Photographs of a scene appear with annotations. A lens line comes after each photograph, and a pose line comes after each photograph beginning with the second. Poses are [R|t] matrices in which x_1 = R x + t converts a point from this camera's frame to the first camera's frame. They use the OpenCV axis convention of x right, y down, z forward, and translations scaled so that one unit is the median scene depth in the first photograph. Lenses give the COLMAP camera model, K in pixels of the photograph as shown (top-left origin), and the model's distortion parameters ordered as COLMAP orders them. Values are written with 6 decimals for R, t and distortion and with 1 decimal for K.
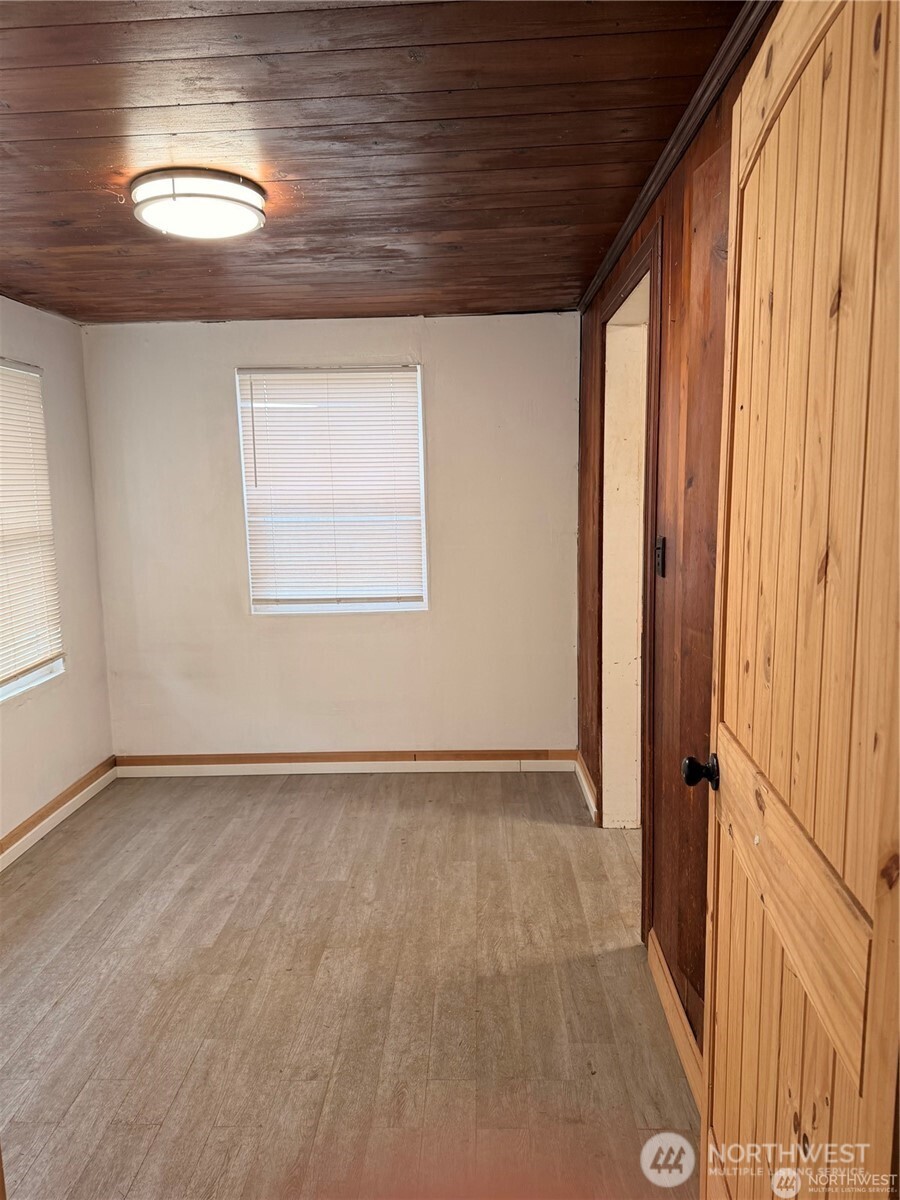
lens RADIAL K [[851.5, 0, 442.5], [0, 851.5, 603.8], [0, 0, 1]] dist [0.042924, 0.000188]
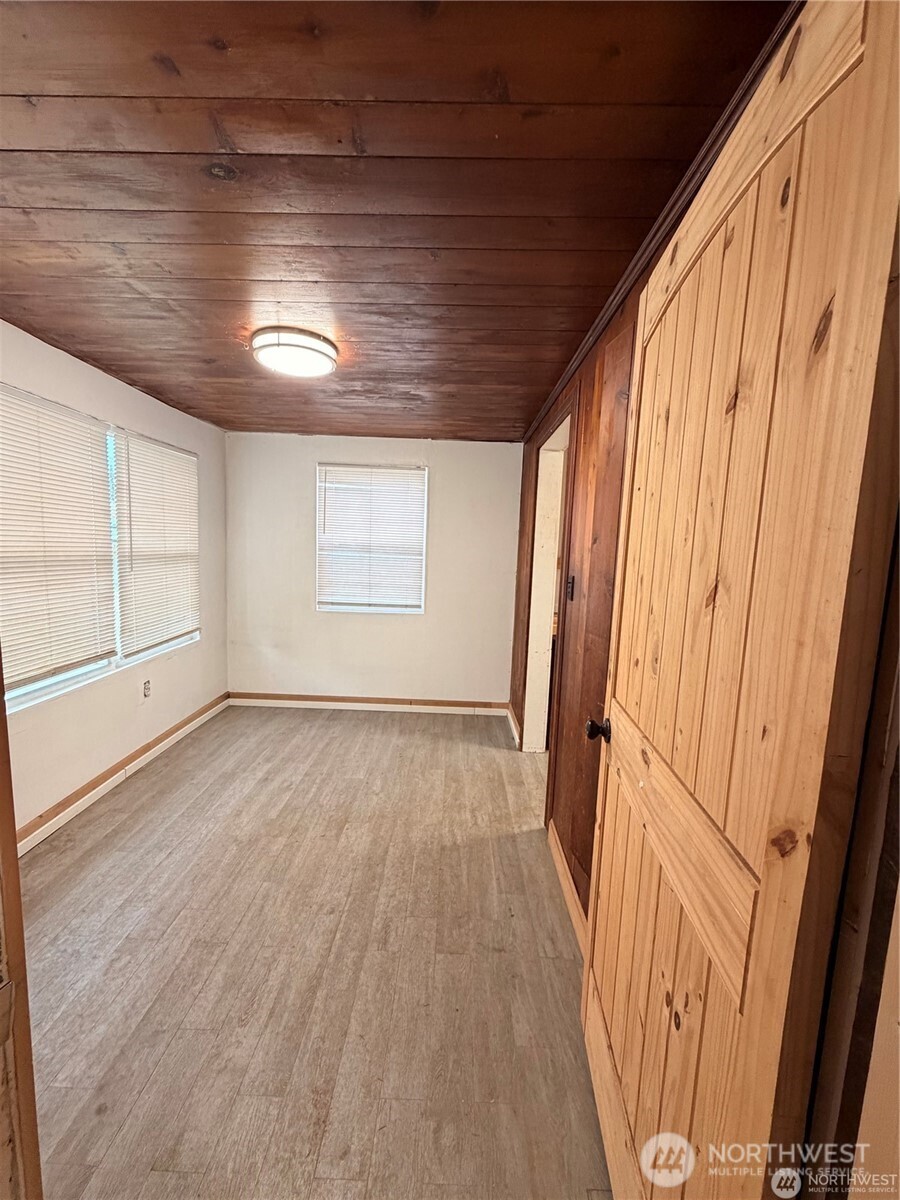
lens RADIAL K [[480.6, 0, 452.2], [0, 480.6, 593.8], [0, 0, 1]] dist [0.002844, 0.000735]
pose [[0.997684, 0.056140, 0.038412, 0.000409], [-0.054663, 0.997763, -0.038473, 0.002853], [-0.040486, 0.036284, 0.998521, 0.117332]]
